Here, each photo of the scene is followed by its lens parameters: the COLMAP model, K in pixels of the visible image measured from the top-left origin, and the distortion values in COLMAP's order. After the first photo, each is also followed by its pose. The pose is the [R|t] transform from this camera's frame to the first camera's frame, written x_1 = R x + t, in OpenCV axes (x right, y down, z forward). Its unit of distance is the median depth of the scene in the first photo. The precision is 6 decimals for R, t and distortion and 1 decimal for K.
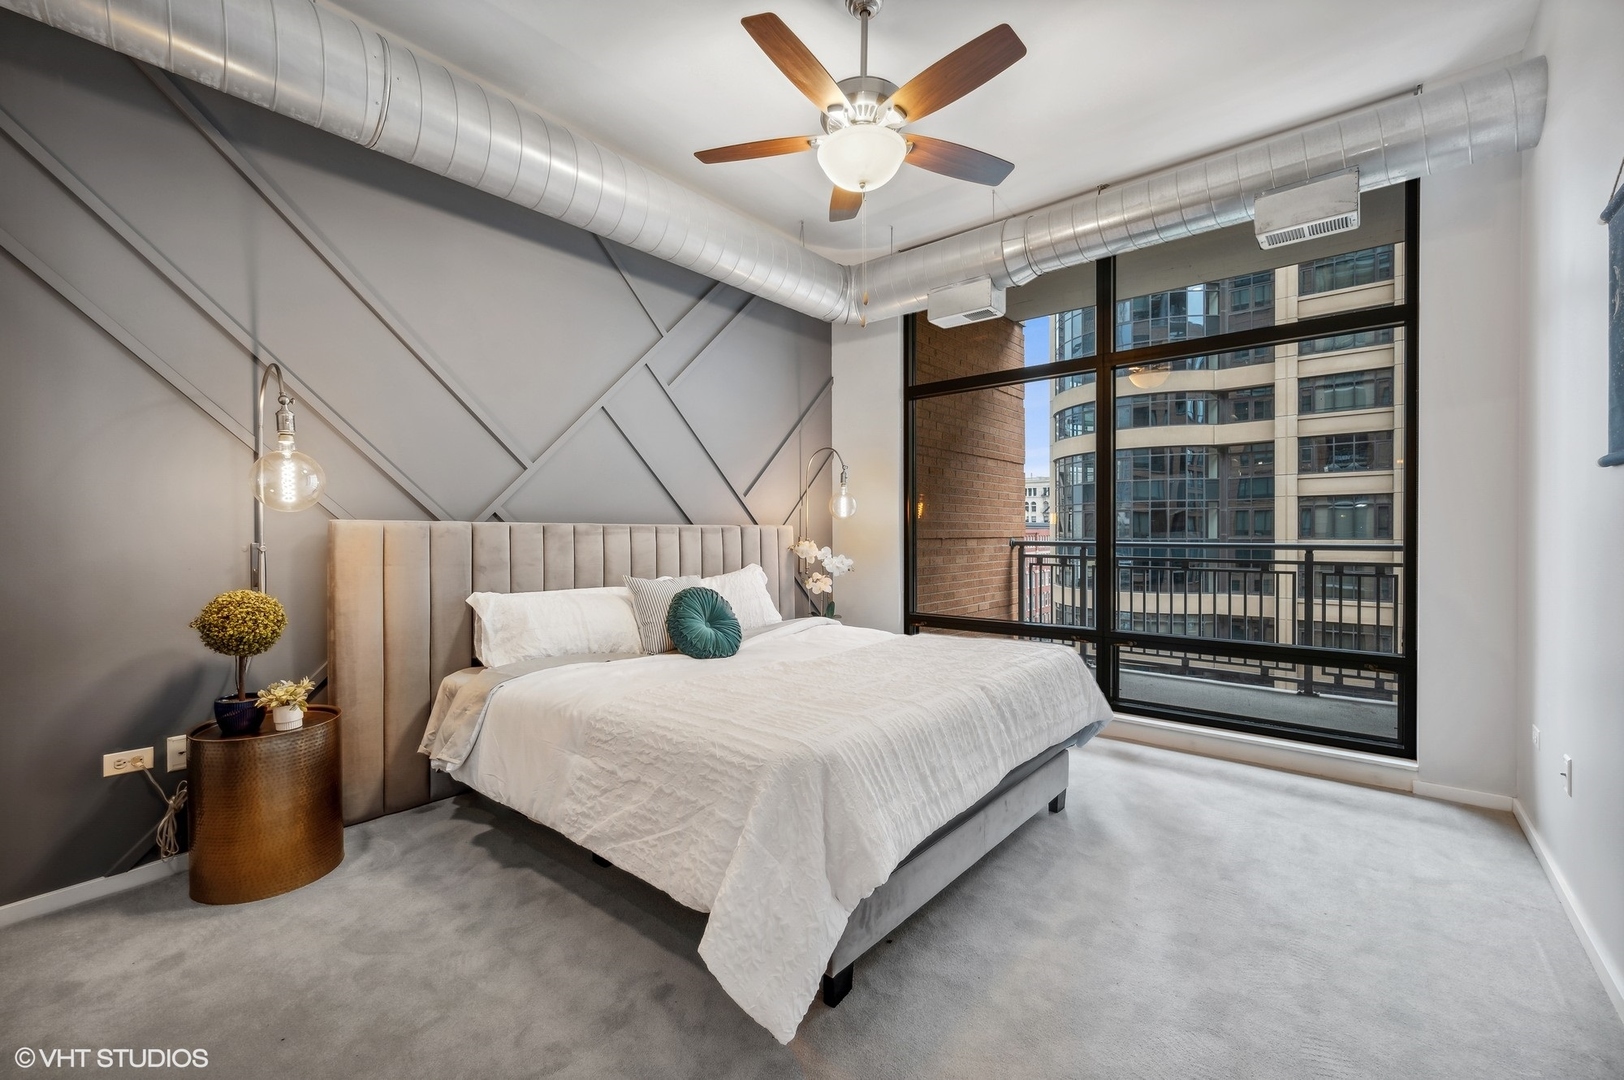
lens RADIAL K [[663.9, 0, 813.8], [0, 663.9, 543.5], [0, 0, 1]] dist [-0.001135, -0.000390]
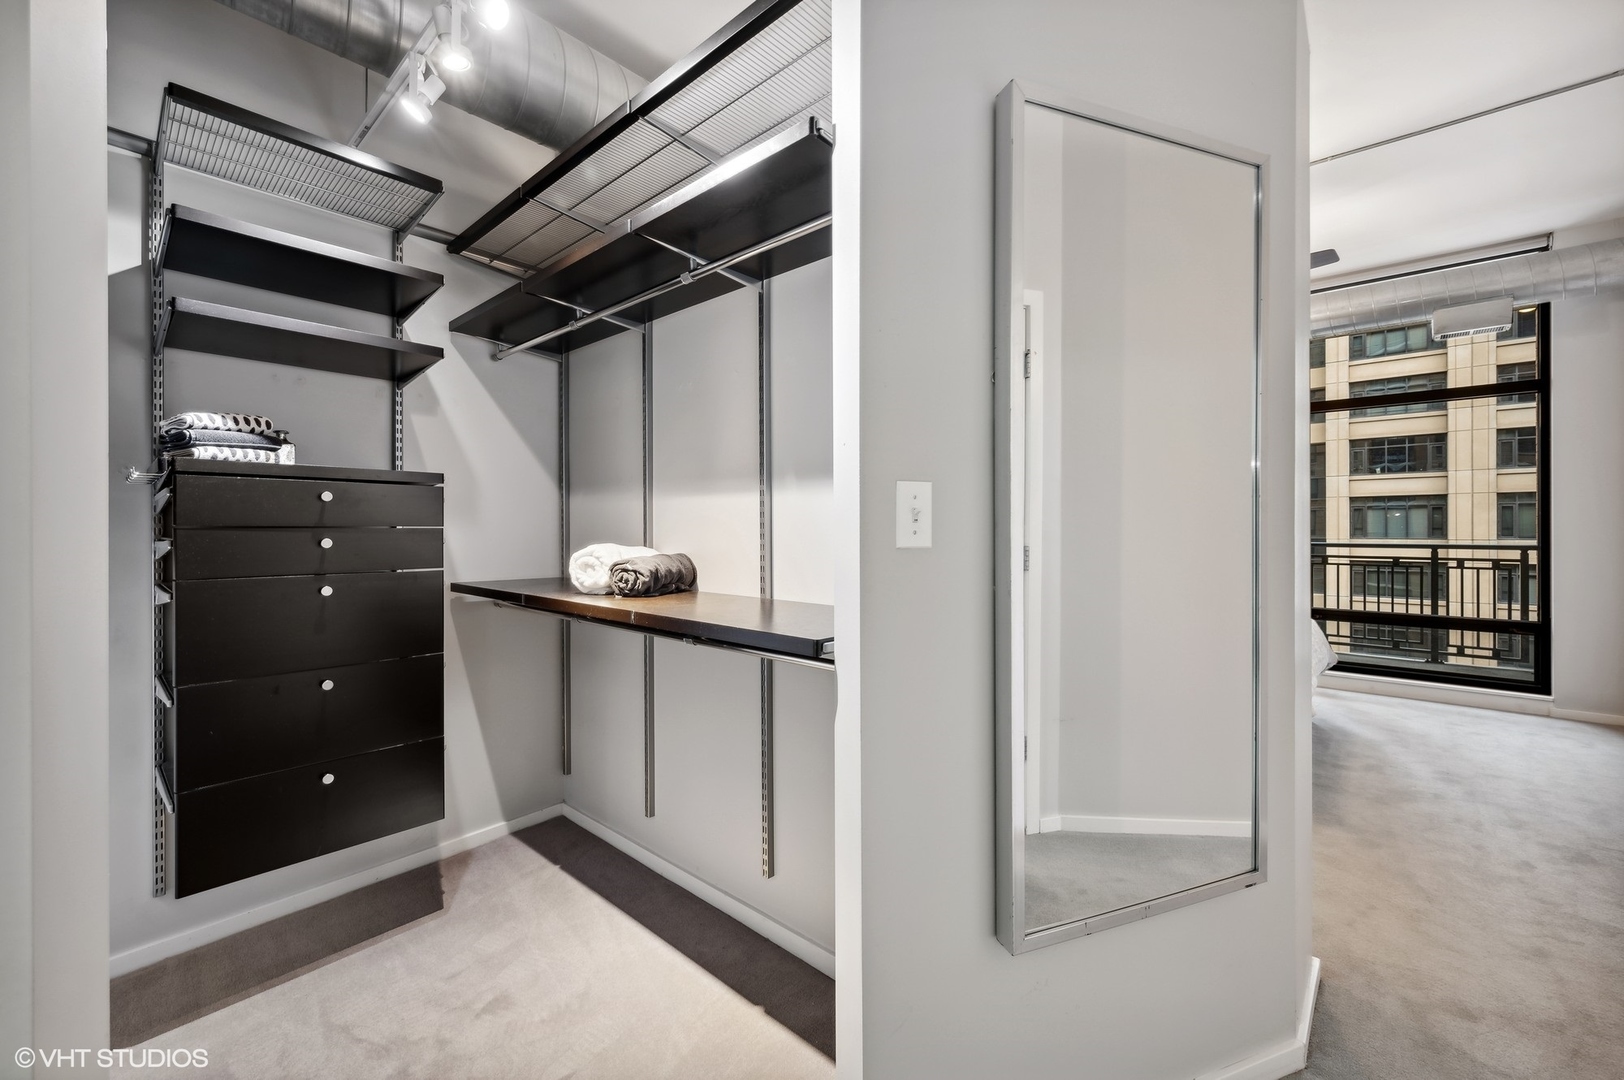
lens RADIAL K [[663.9, 0, 801.1], [0, 663.9, 528.9], [0, 0, 1]] dist [-0.001135, -0.000390]
pose [[0.999201, 0.009985, -0.038687, -0.099331], [-0.010446, 0.999877, -0.011730, -0.000130], [0.038565, 0.012125, 0.999183, -0.075719]]
